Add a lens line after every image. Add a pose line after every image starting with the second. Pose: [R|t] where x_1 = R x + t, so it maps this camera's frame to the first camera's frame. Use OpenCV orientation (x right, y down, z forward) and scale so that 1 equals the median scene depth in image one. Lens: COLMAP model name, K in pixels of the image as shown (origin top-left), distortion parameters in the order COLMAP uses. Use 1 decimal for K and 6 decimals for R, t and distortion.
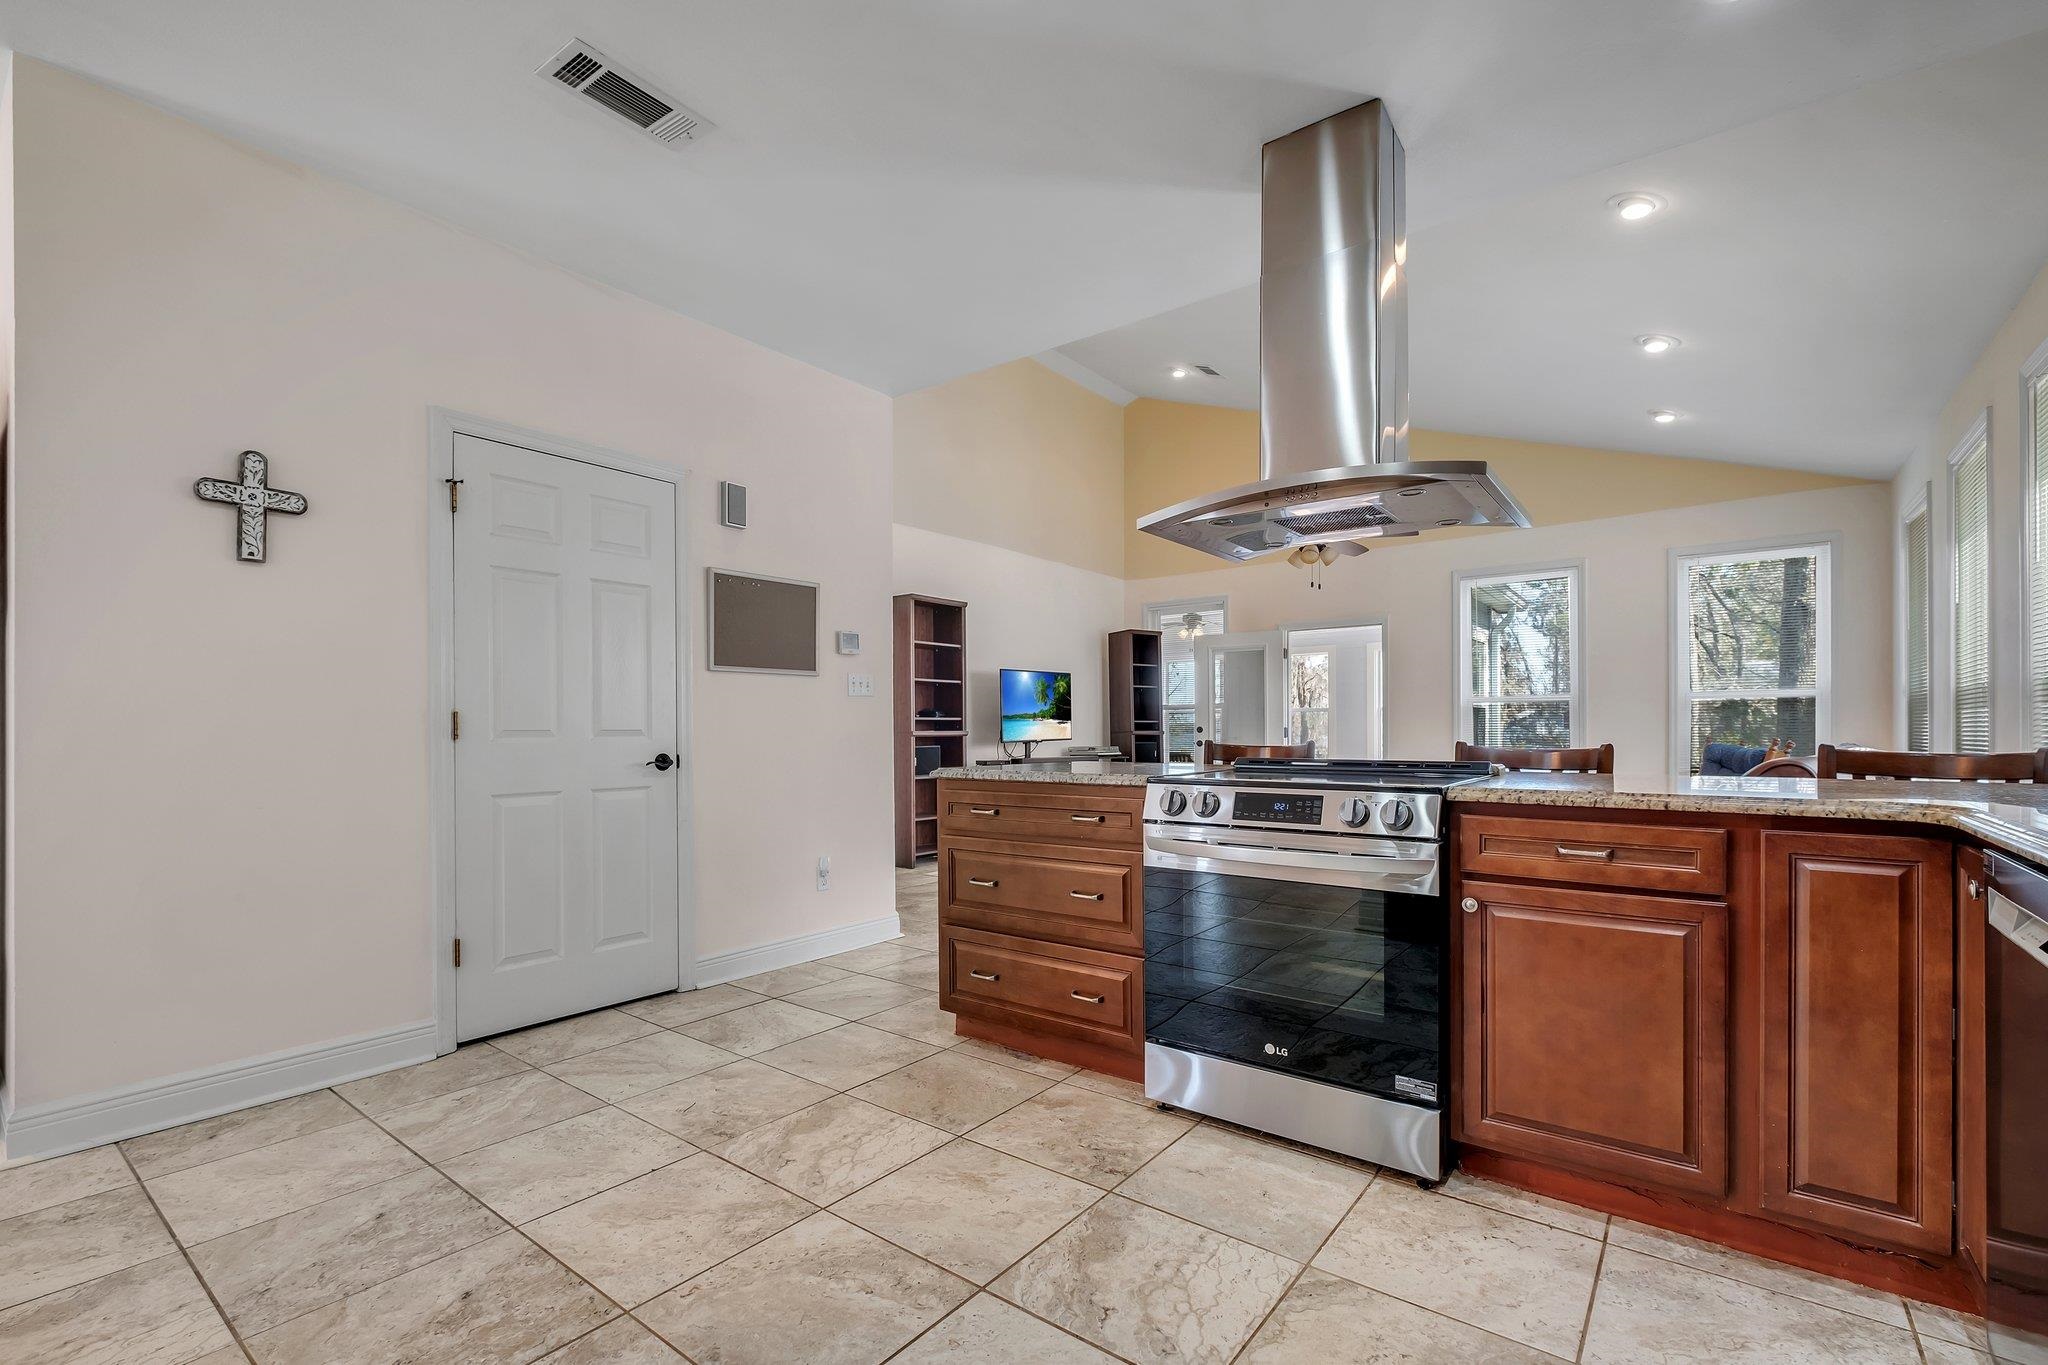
lens RADIAL K [[910.0, 0, 986.9], [0, 910.0, 731.2], [0, 0, 1]] dist [-0.004898, 0.000094]
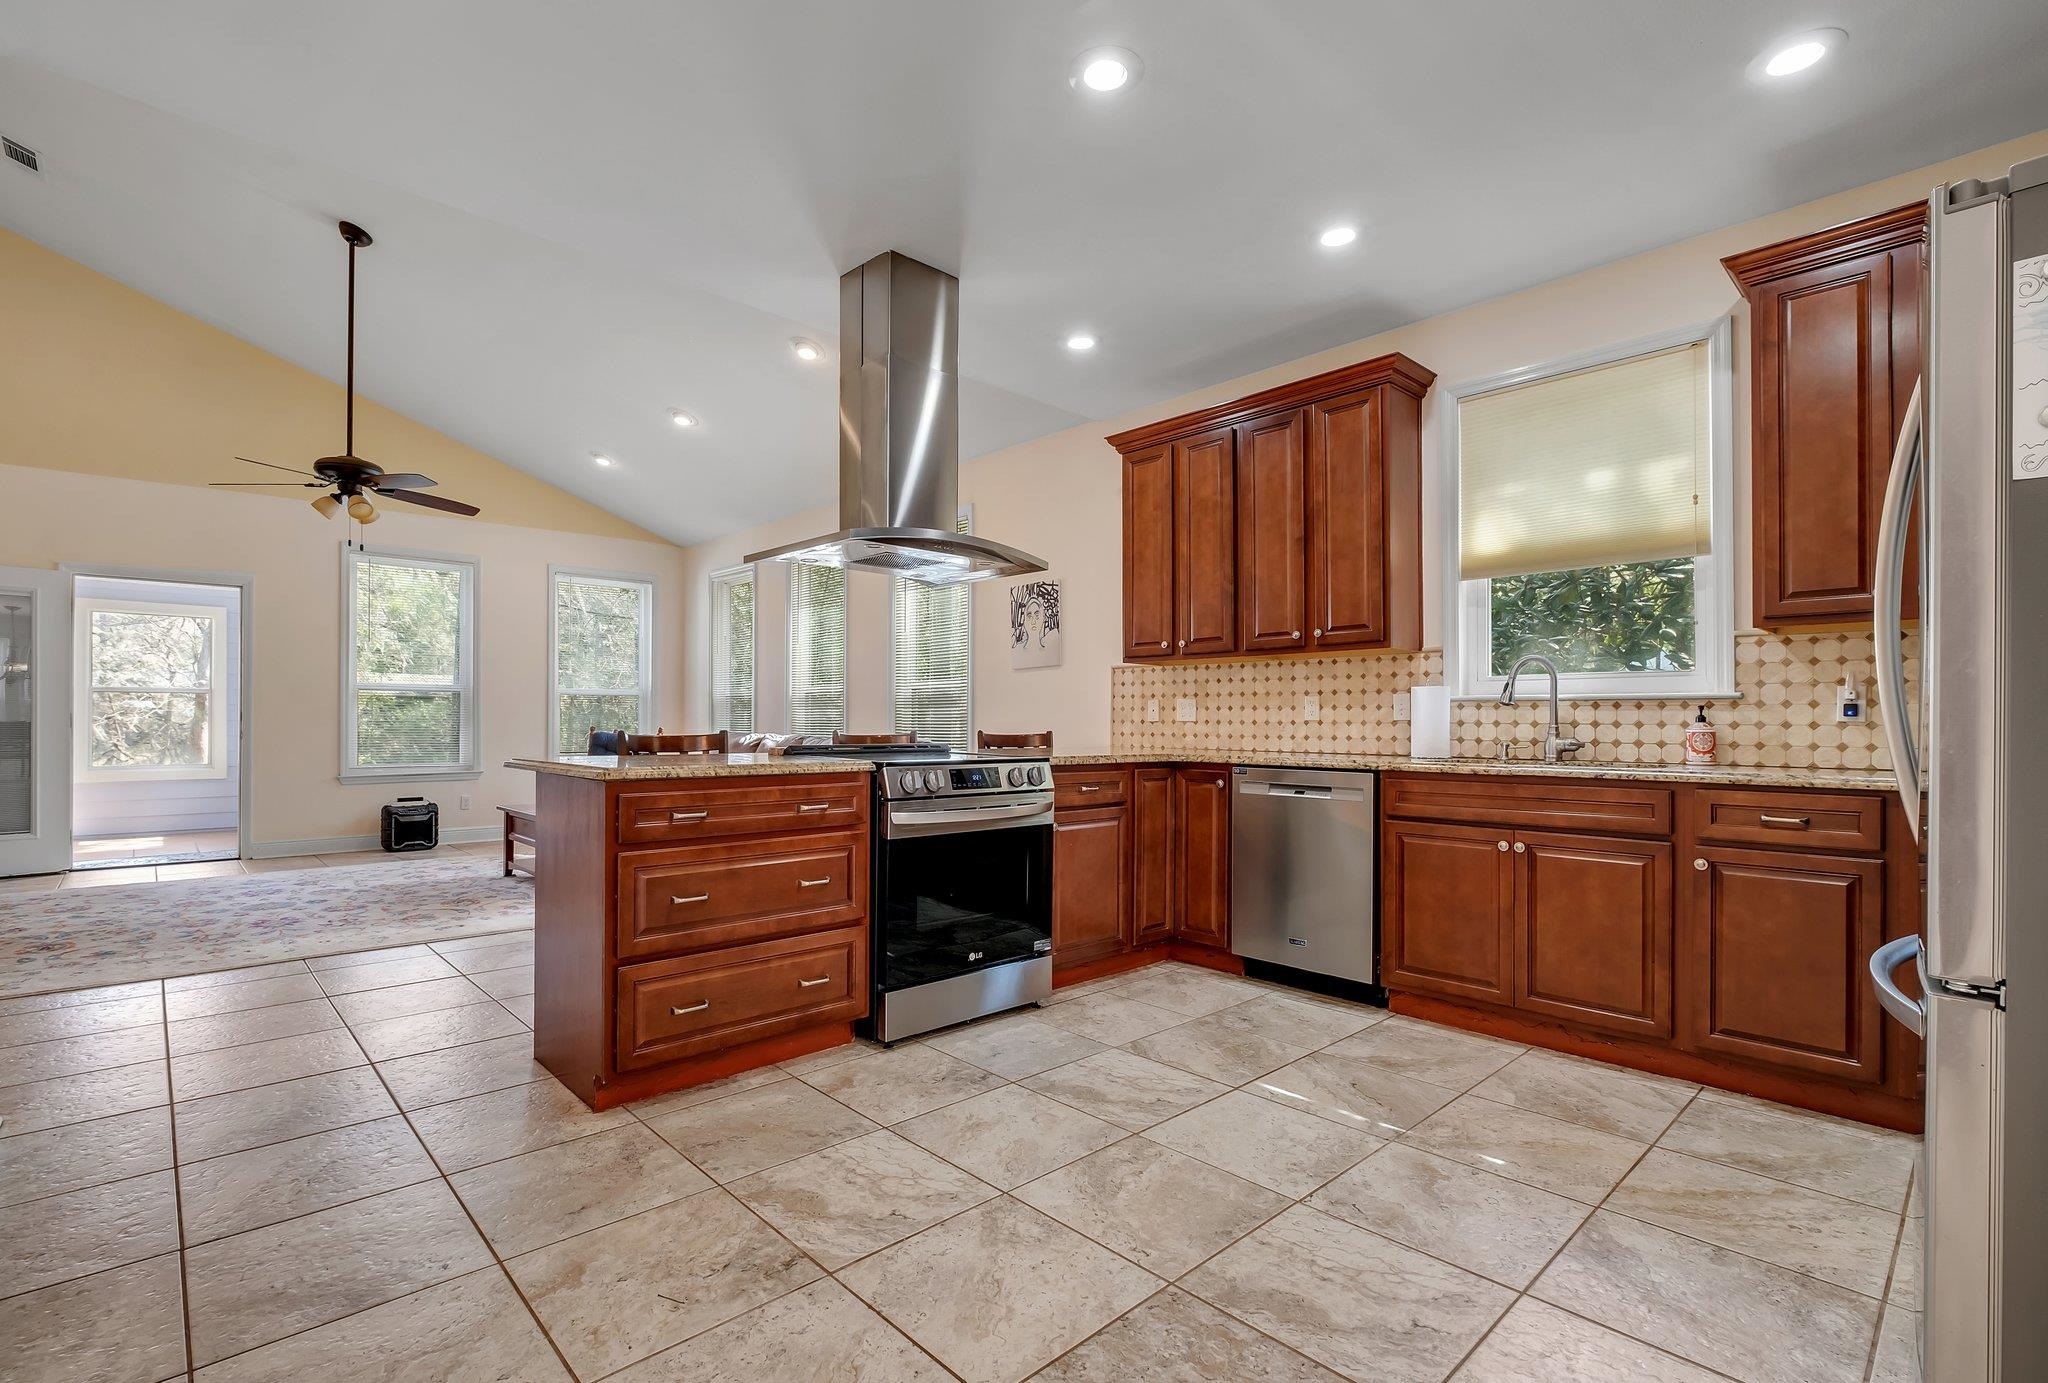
lens RADIAL K [[932.5, 0, 1022.4], [0, 932.5, 713.0], [0, 0, 1]] dist [0.002070, 0.000123]
pose [[0.136920, 0.012571, 0.990502, -1.165399], [-0.006568, 0.999909, -0.011782, 0.000579], [-0.990560, -0.004893, 0.136991, 0.803915]]
